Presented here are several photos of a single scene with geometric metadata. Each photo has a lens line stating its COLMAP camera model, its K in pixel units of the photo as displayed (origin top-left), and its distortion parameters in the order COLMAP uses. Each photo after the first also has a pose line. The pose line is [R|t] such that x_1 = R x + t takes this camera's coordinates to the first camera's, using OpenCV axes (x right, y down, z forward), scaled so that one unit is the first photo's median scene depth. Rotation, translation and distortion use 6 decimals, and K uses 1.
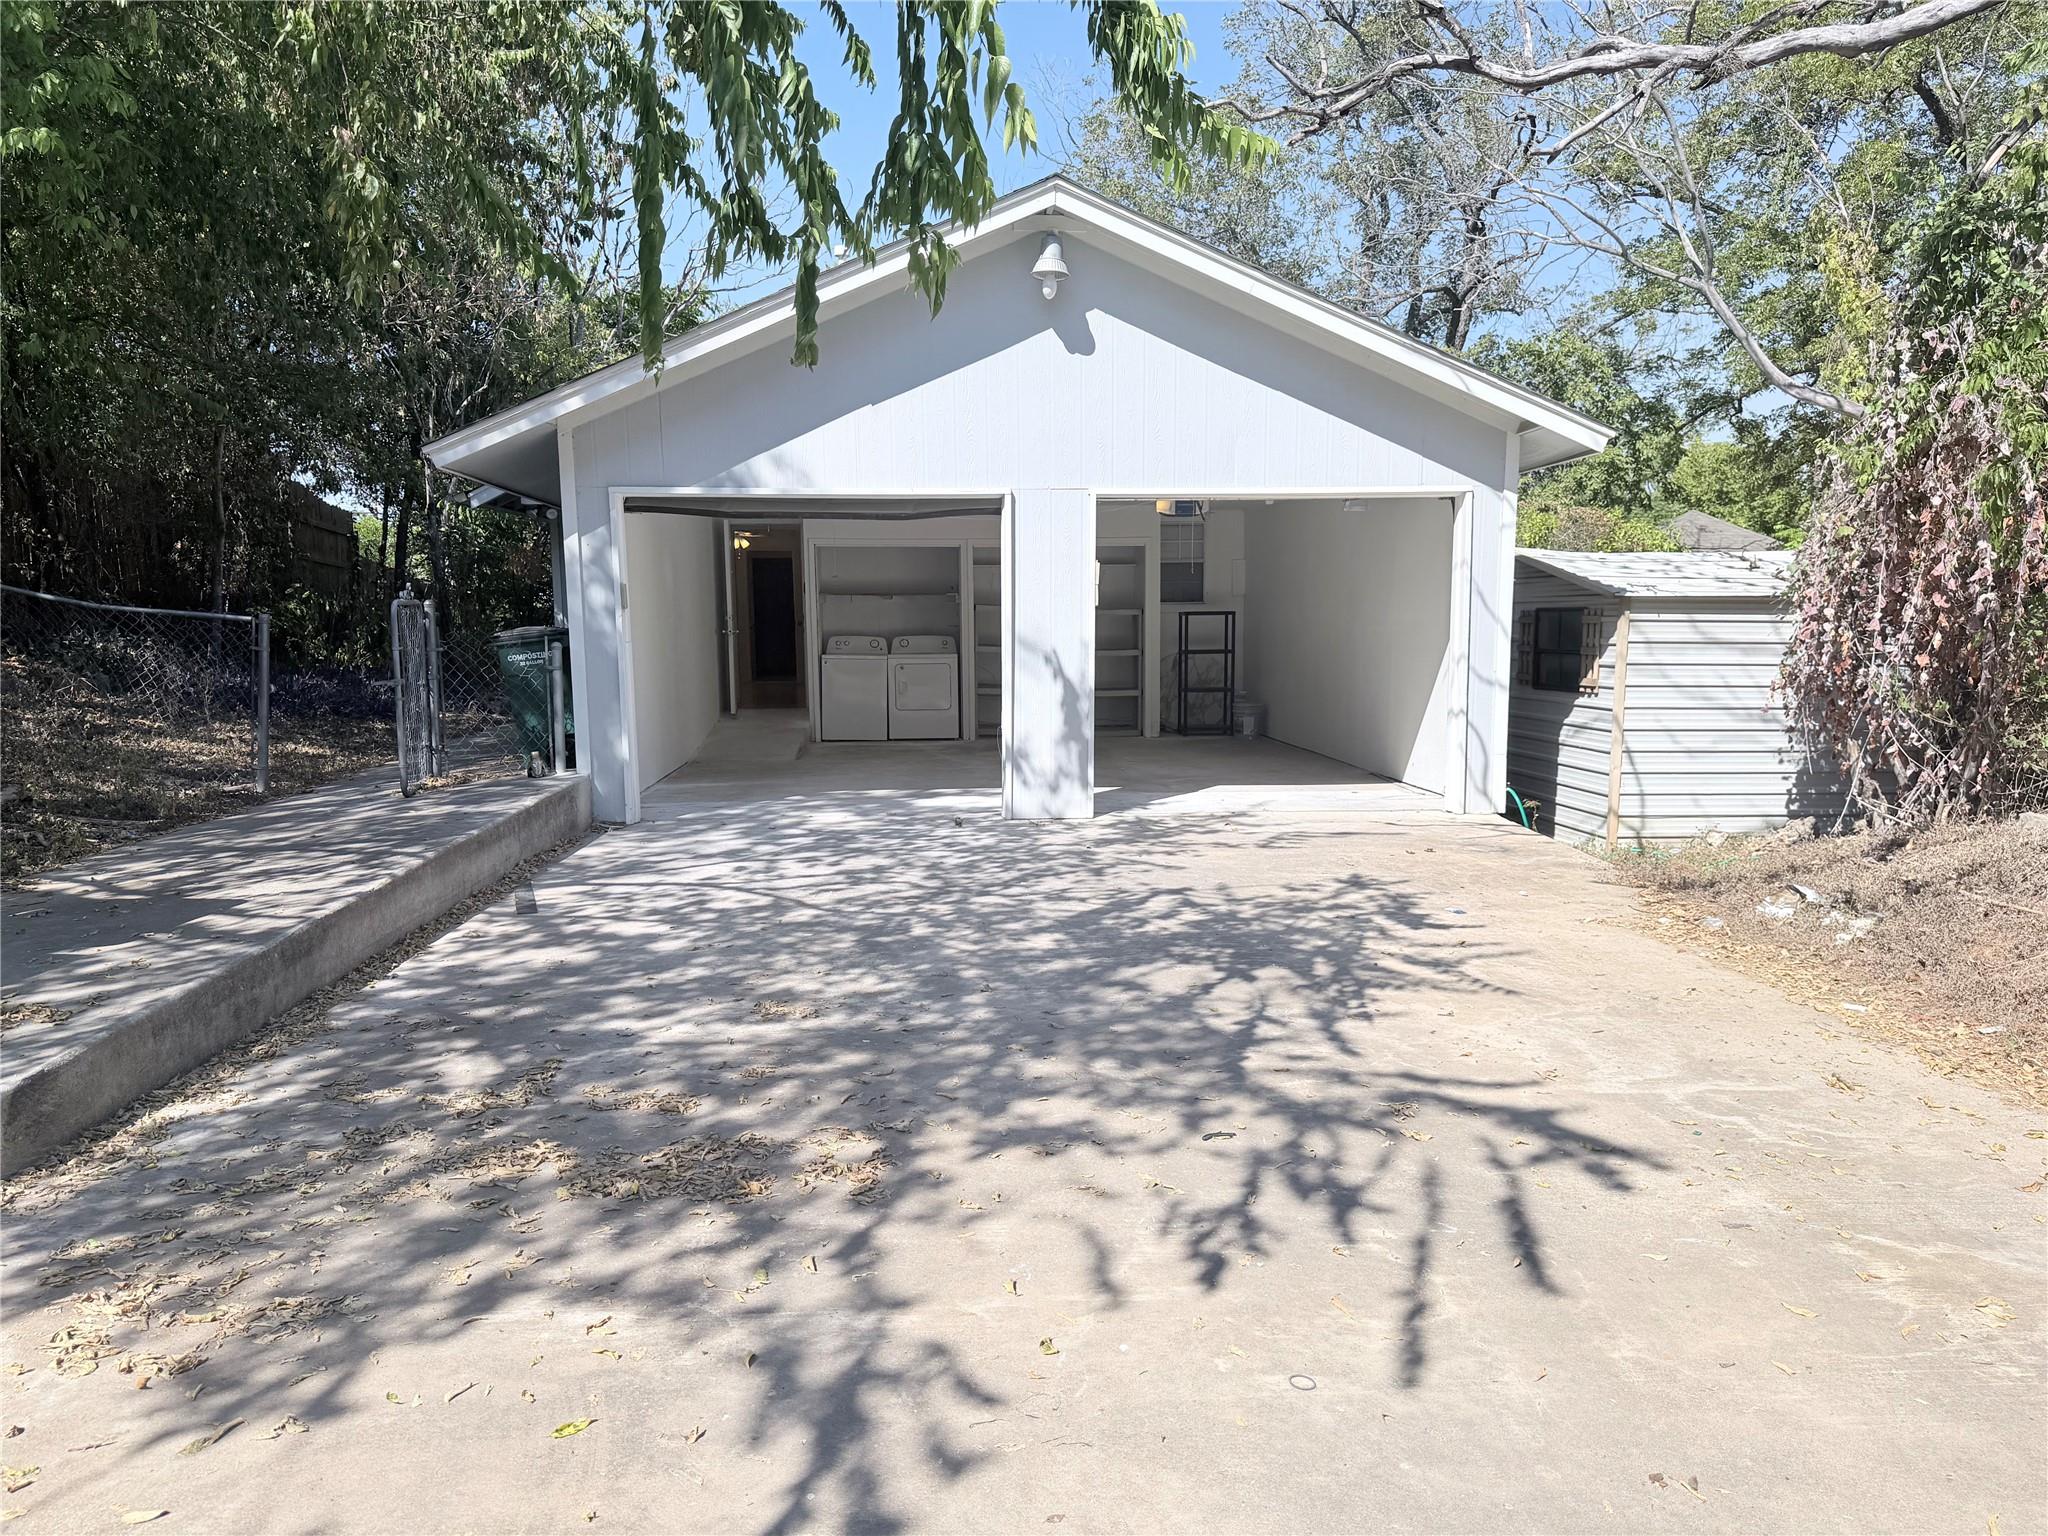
lens RADIAL K [[1412.0, 0, 1004.4], [0, 1412.0, 787.9], [0, 0, 1]] dist [-0.040014, -0.010247]
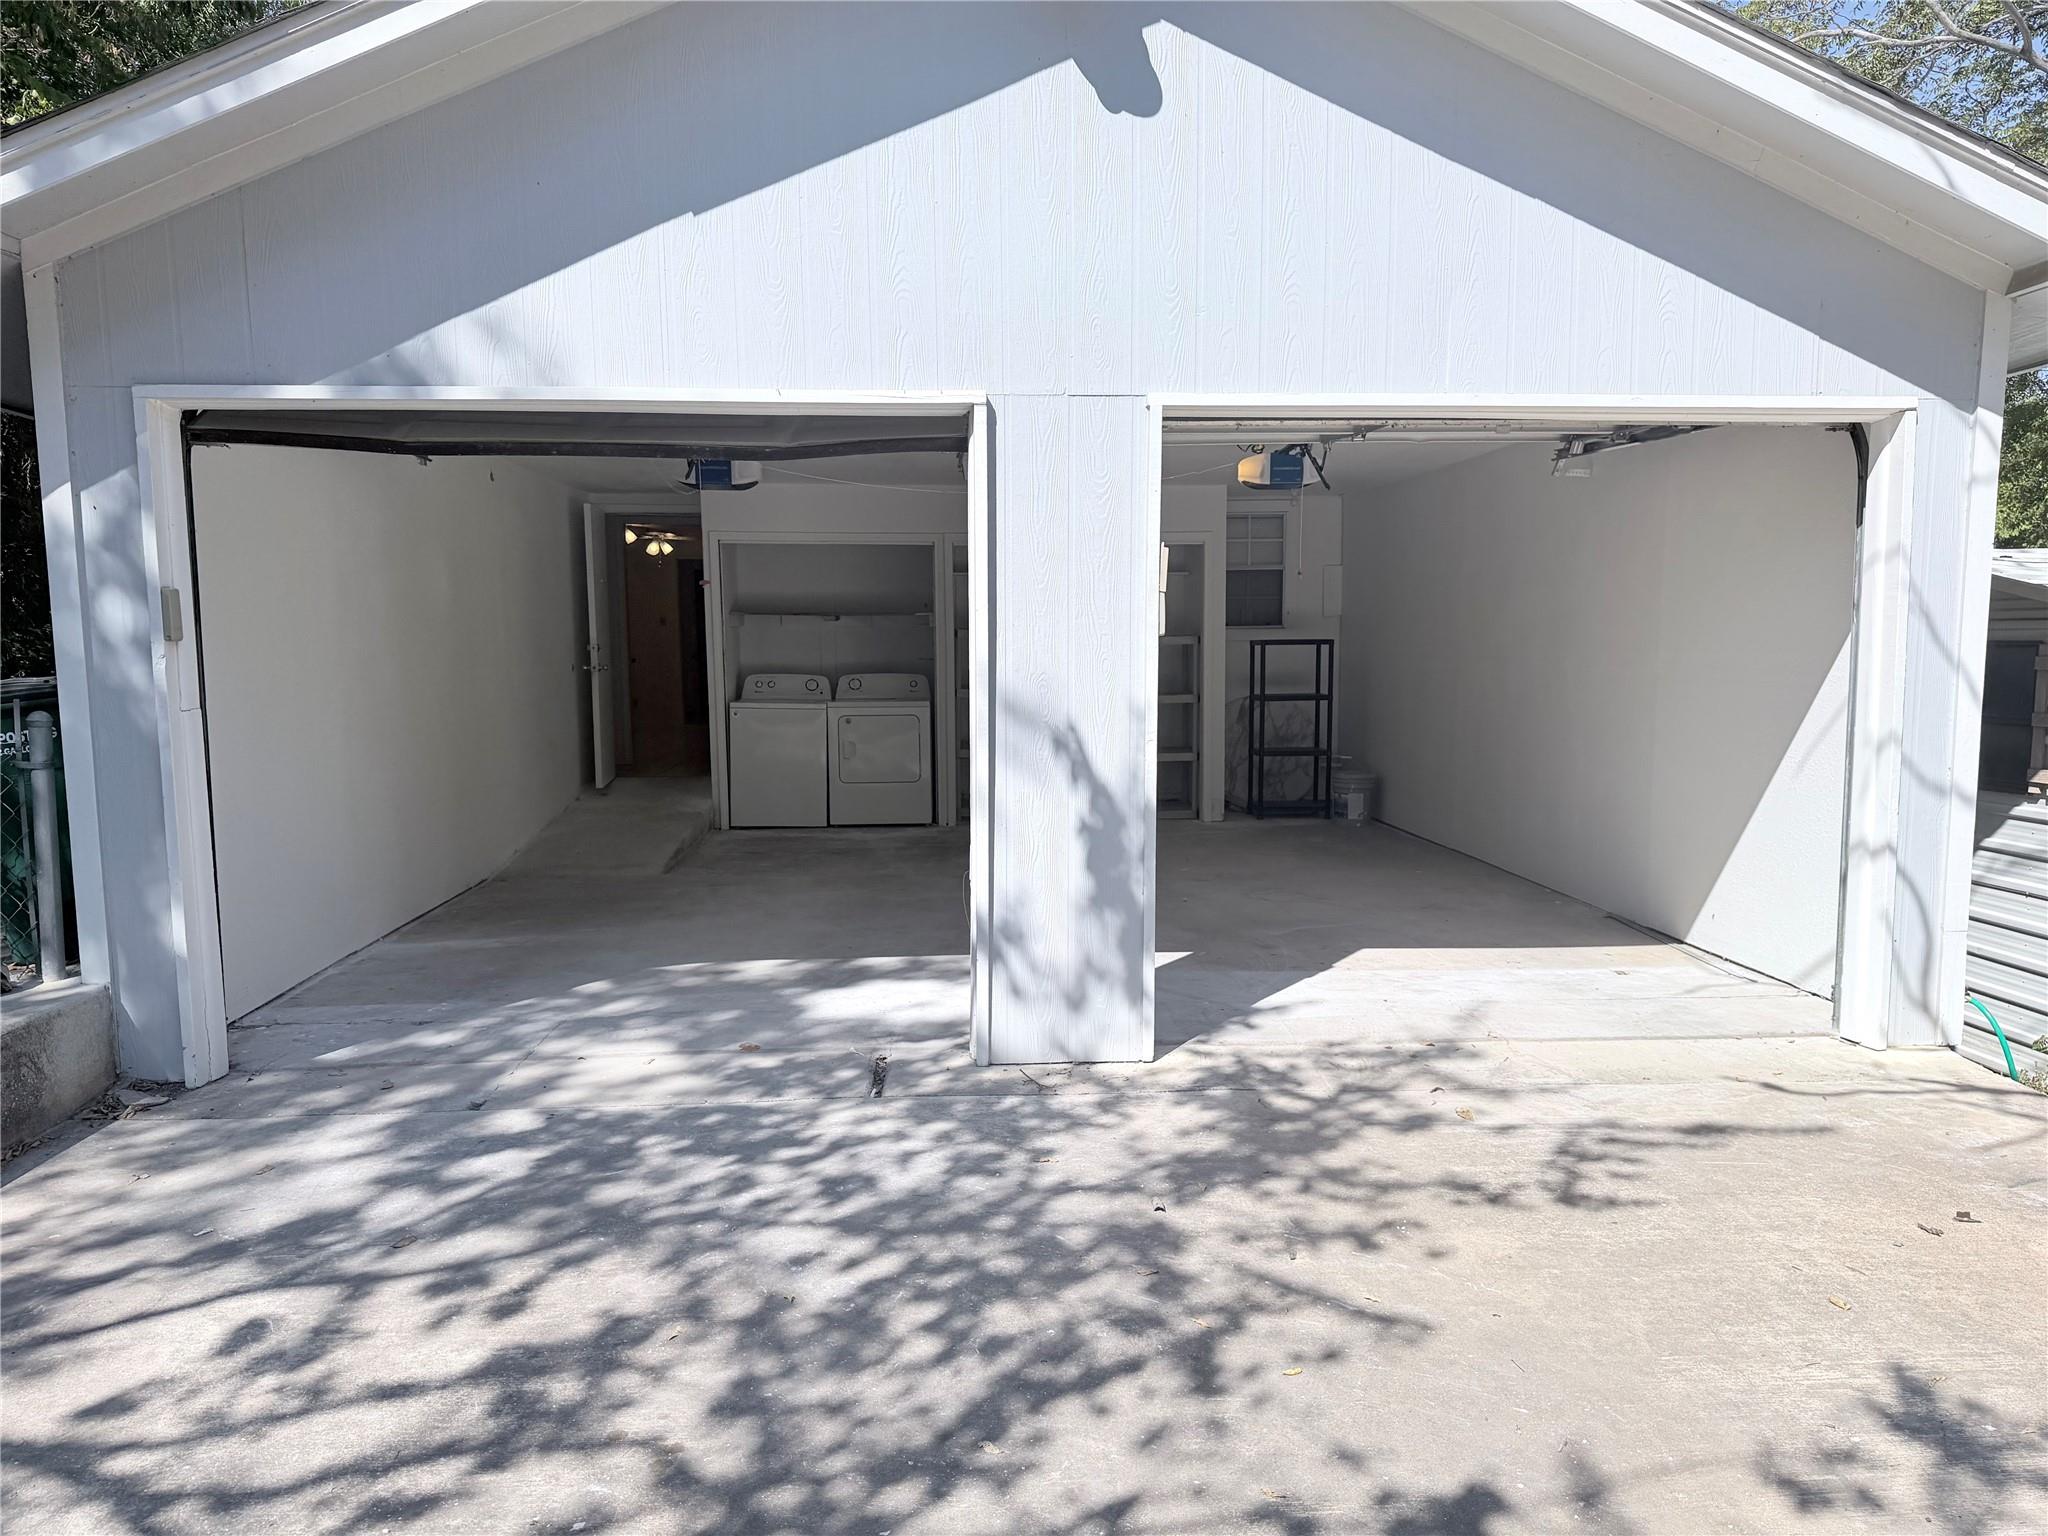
lens RADIAL K [[1412.0, 0, 1037.9], [0, 1412.0, 765.7], [0, 0, 1]] dist [-0.040014, -0.010247]
pose [[0.999890, 0.000379, 0.014804, 0.014810], [0.000080, 0.999521, -0.030945, -0.067343], [-0.014808, 0.030943, 0.999411, 0.502145]]
